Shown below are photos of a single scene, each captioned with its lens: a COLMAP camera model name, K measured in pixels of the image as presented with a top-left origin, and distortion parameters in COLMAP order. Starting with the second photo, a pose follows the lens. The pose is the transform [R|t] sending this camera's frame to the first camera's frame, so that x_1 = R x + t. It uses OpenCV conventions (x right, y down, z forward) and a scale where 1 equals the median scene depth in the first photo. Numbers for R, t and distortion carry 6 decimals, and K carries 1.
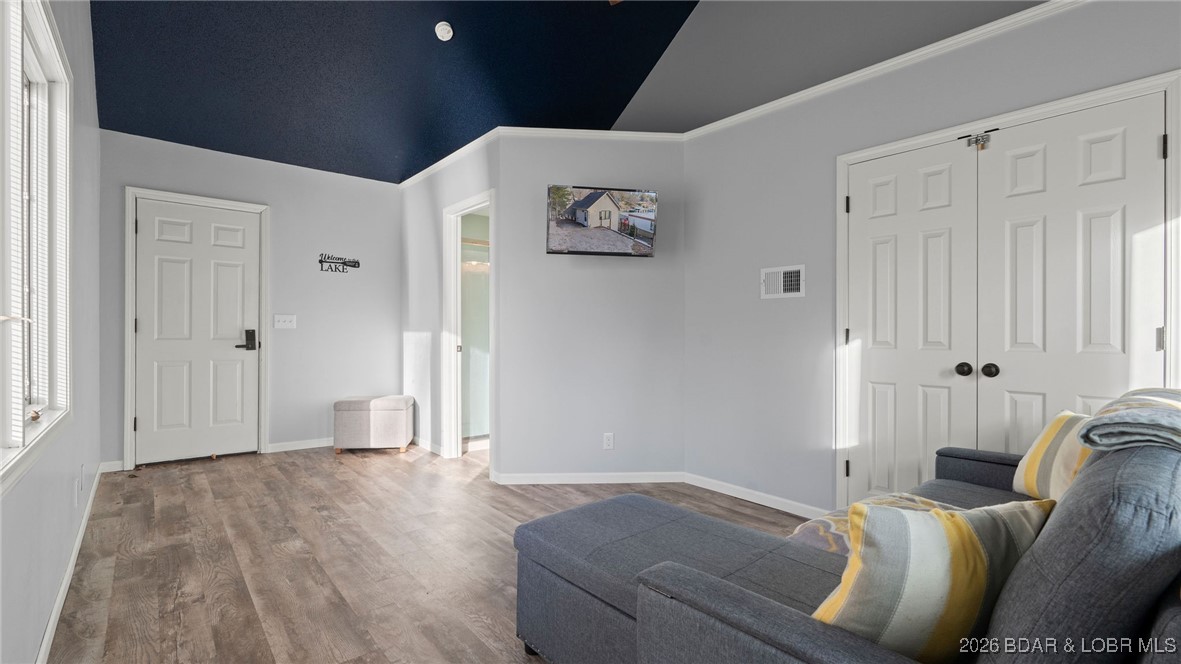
lens RADIAL K [[527.6, 0, 586.1], [0, 527.6, 332.3], [0, 0, 1]] dist [-0.002644, 0.000104]
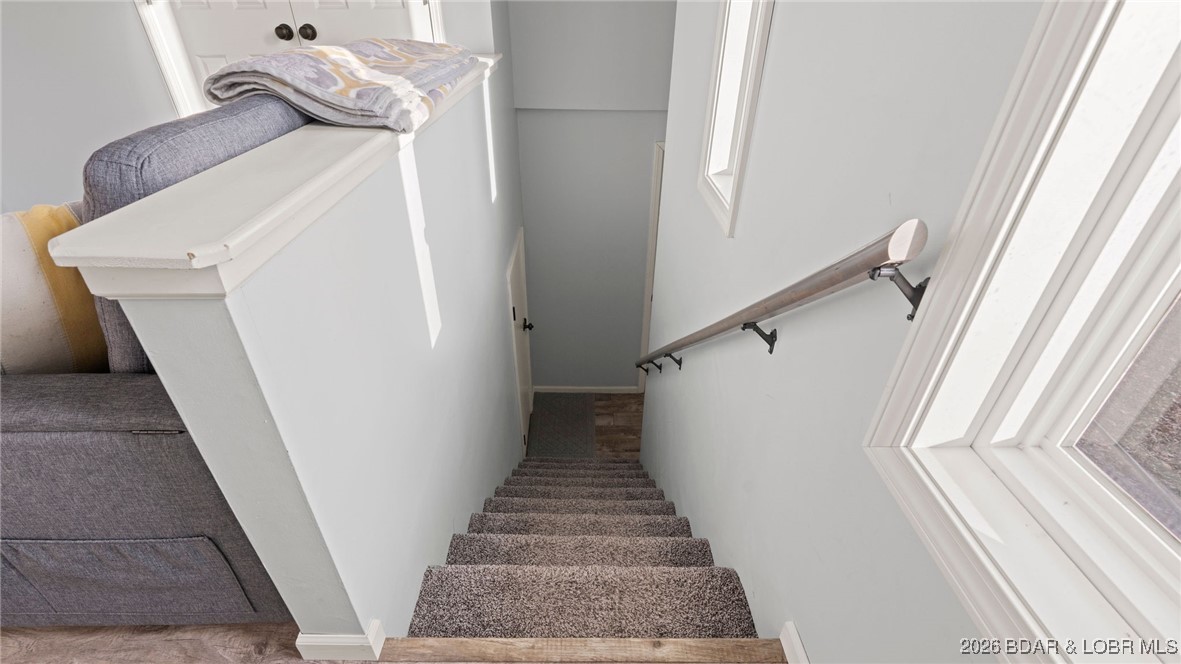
lens RADIAL K [[527.6, 0, 586.1], [0, 527.6, 332.3], [0, 0, 1]] dist [-0.002644, 0.000104]
pose [[0.628097, -0.414485, 0.658556, 0.580241], [-0.002936, 0.845058, 0.534666, 0.051709], [-0.778130, -0.337756, 0.529561, -0.209949]]
